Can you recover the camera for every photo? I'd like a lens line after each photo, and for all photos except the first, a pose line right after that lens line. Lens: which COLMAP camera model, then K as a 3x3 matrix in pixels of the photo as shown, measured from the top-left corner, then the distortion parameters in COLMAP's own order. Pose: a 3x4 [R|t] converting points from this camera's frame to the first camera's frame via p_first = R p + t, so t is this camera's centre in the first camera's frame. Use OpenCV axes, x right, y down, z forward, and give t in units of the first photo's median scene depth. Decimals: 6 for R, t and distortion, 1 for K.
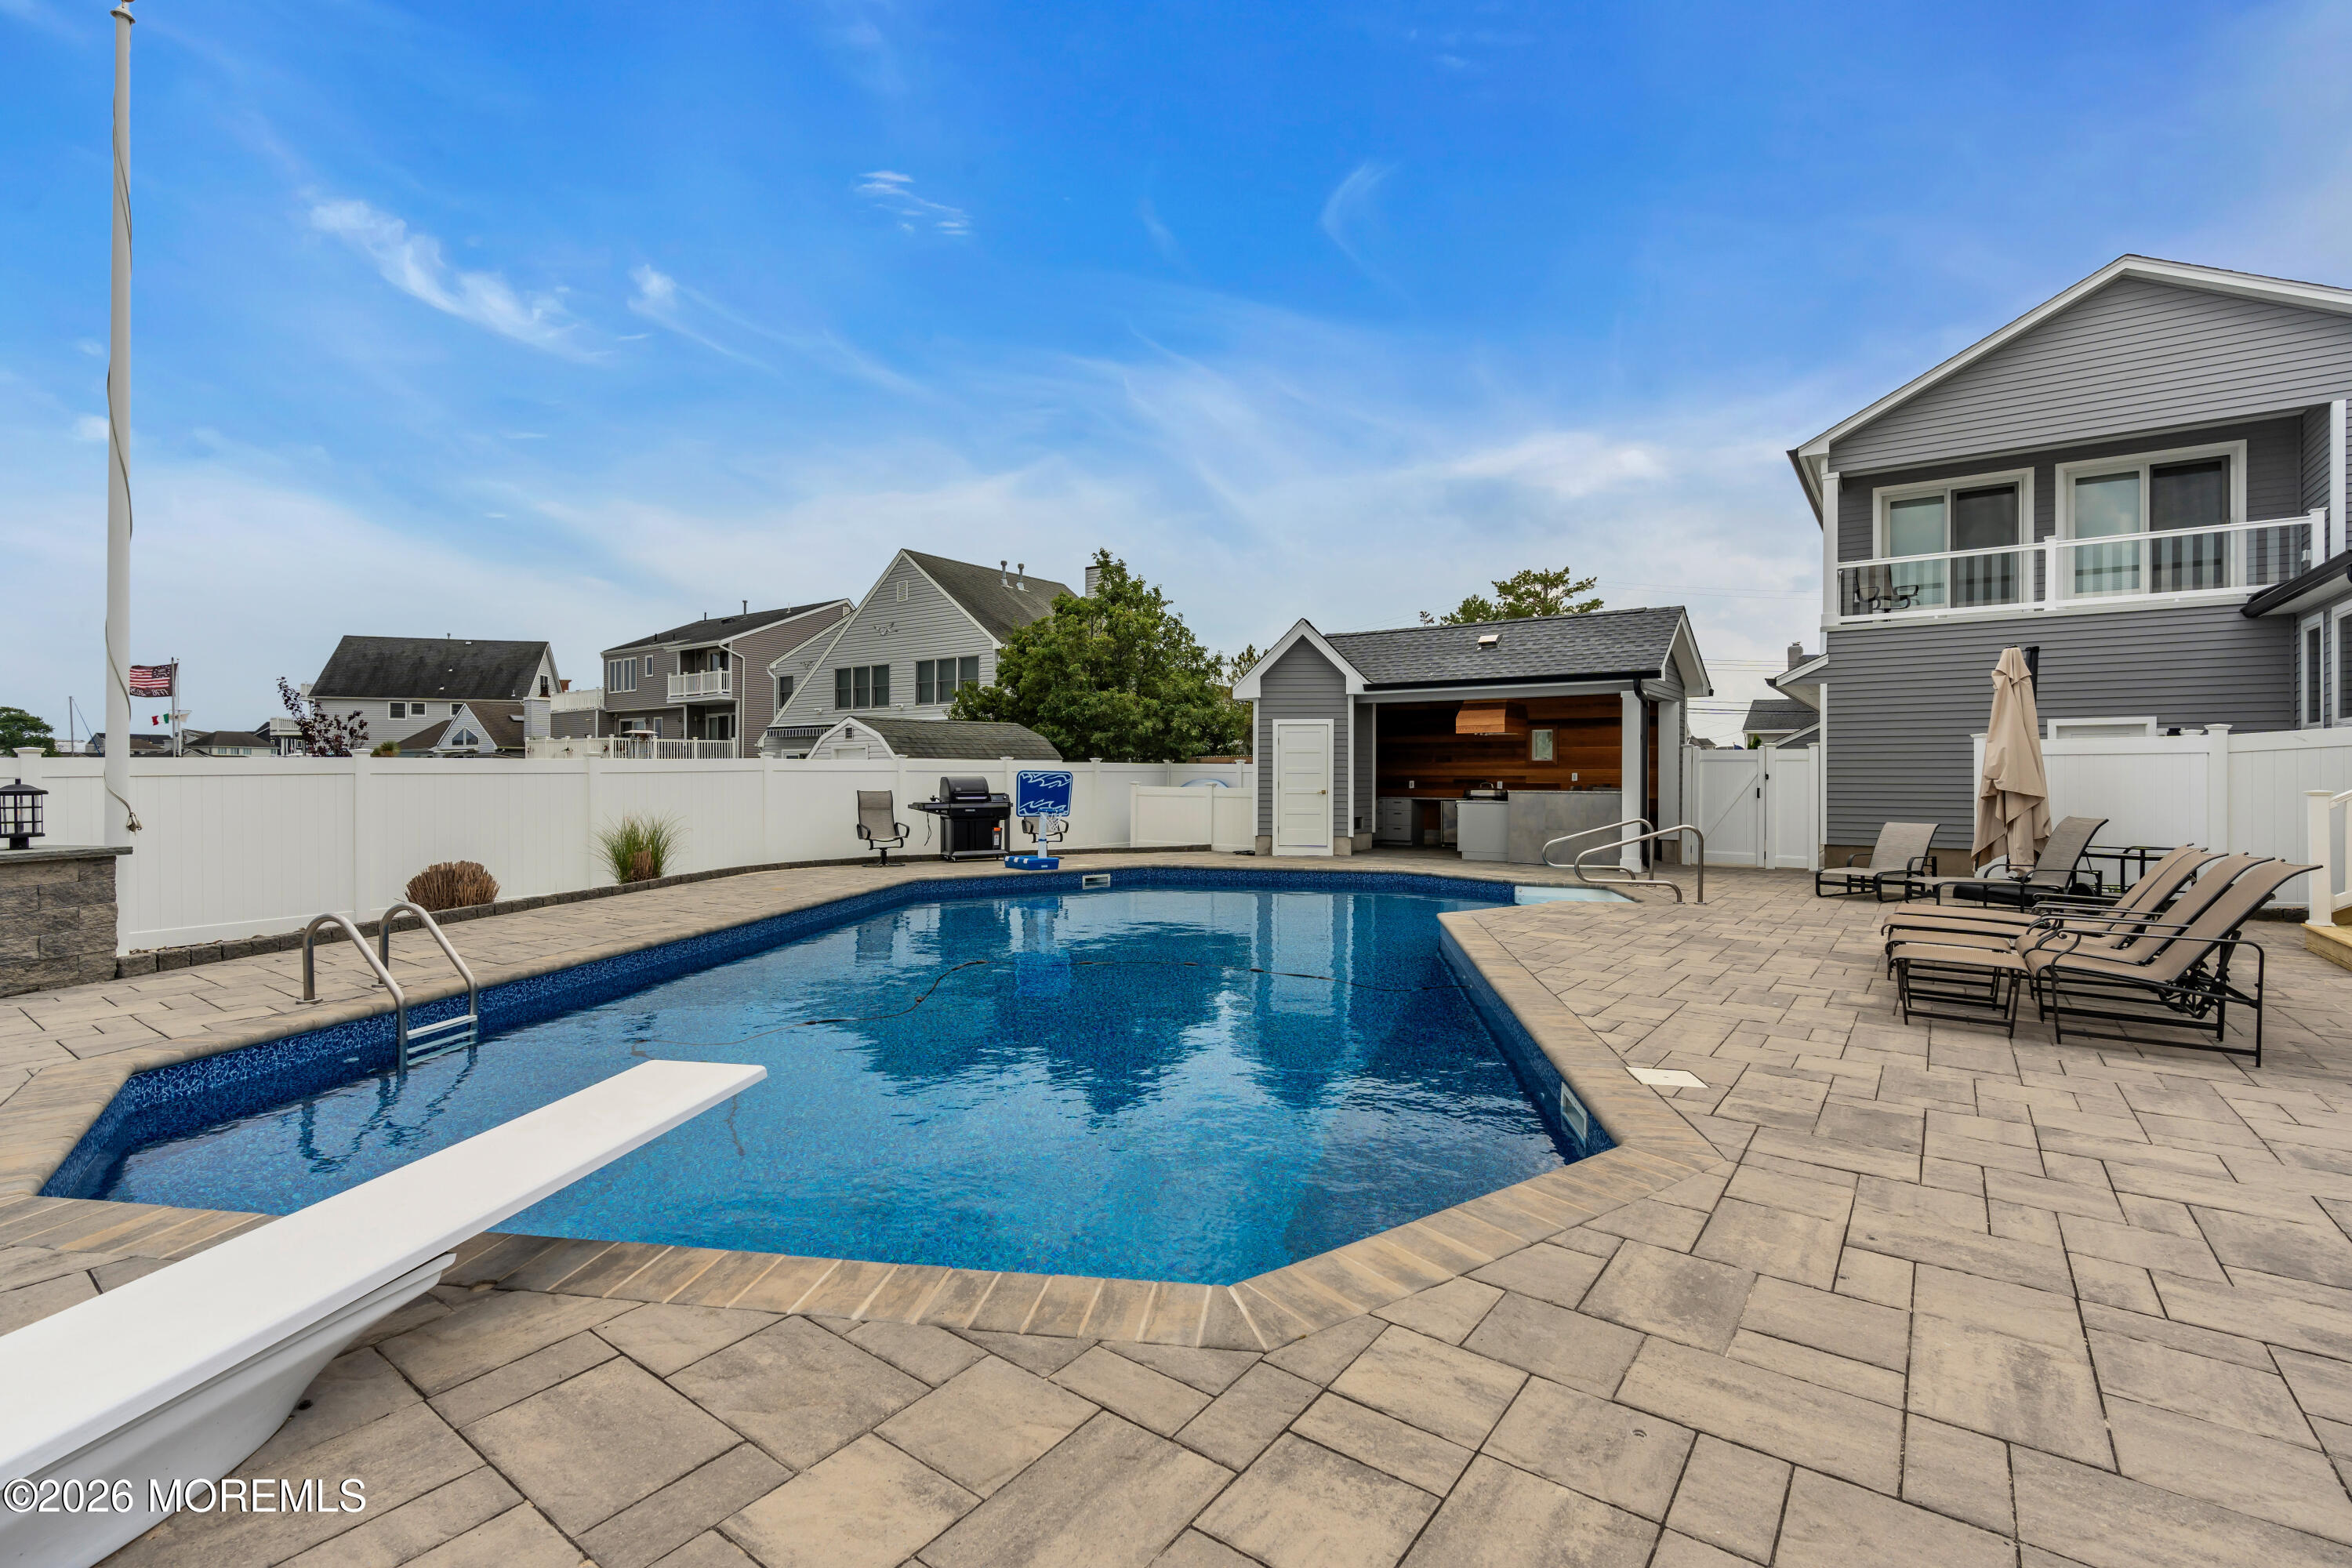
lens RADIAL K [[1047.8, 0, 1171.1], [0, 1047.8, 782.4], [0, 0, 1]] dist [-0.015254, 0.005950]
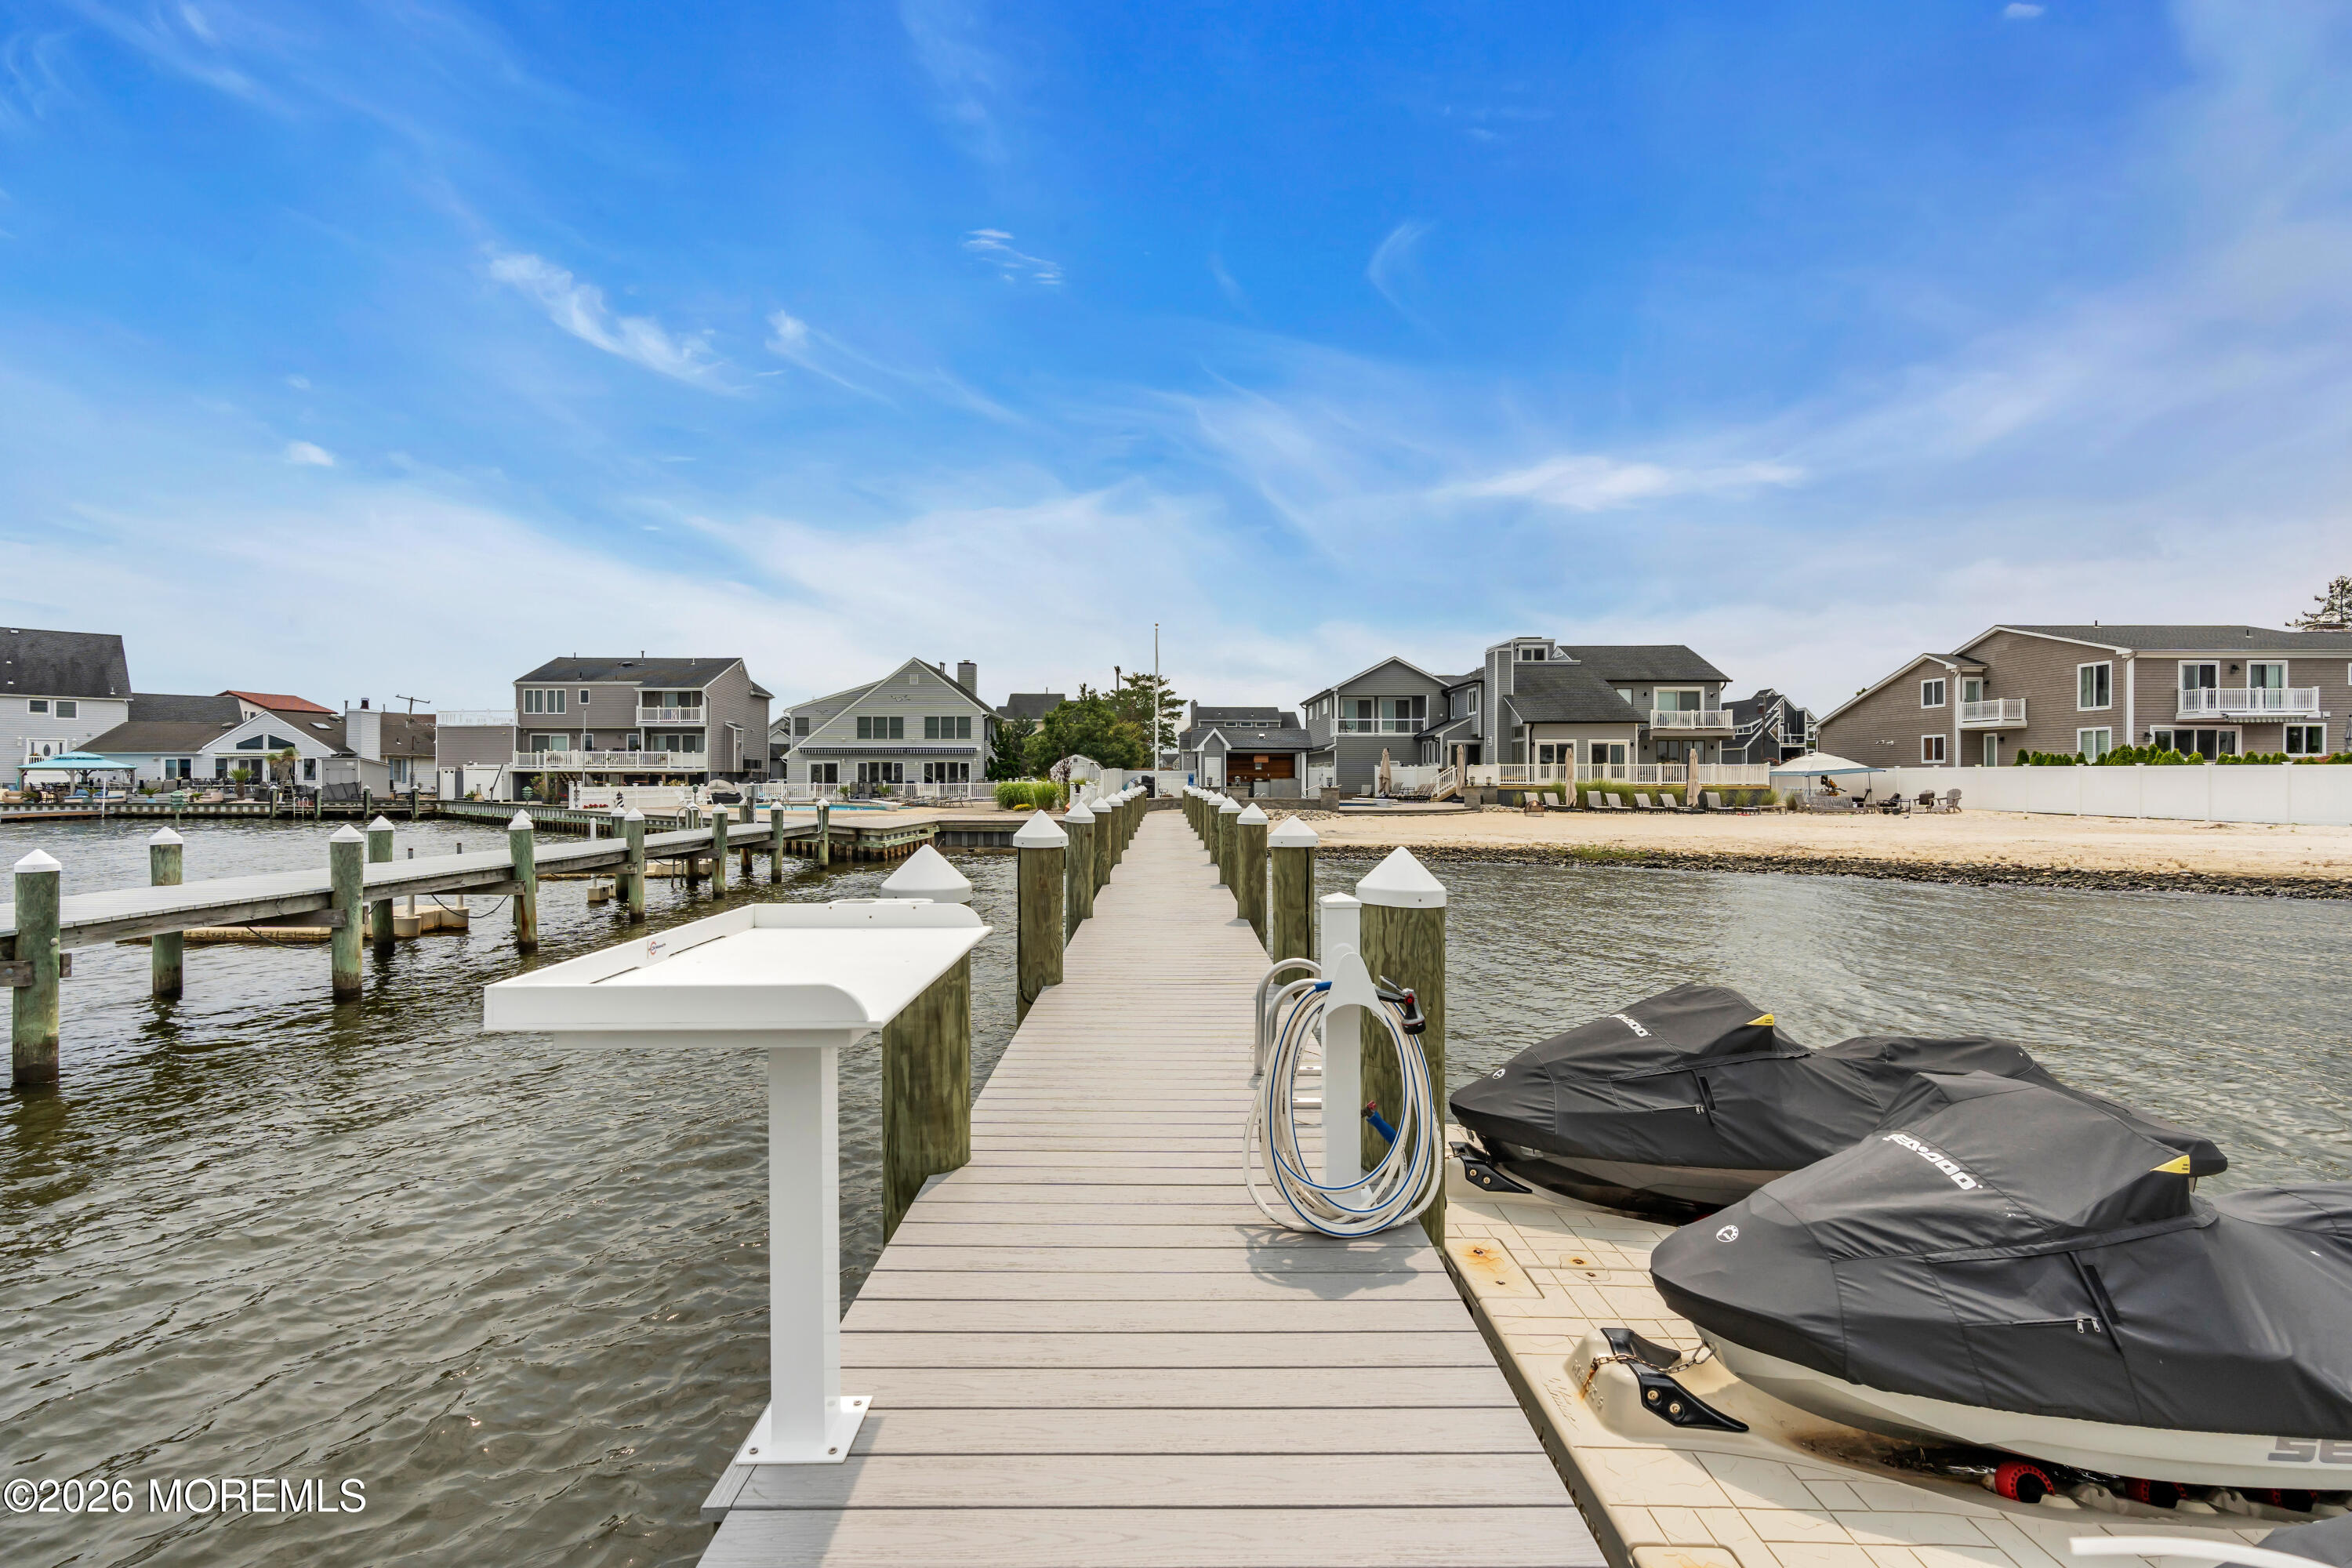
lens RADIAL K [[1047.8, 0, 1171.1], [0, 1047.8, 782.4], [0, 0, 1]] dist [-0.015254, 0.005950]
pose [[0.796379, -0.000919, 0.604798, -1.353184], [0.004955, 0.999975, -0.005006, 0.022962], [-0.604778, 0.006983, 0.796363, -1.054906]]
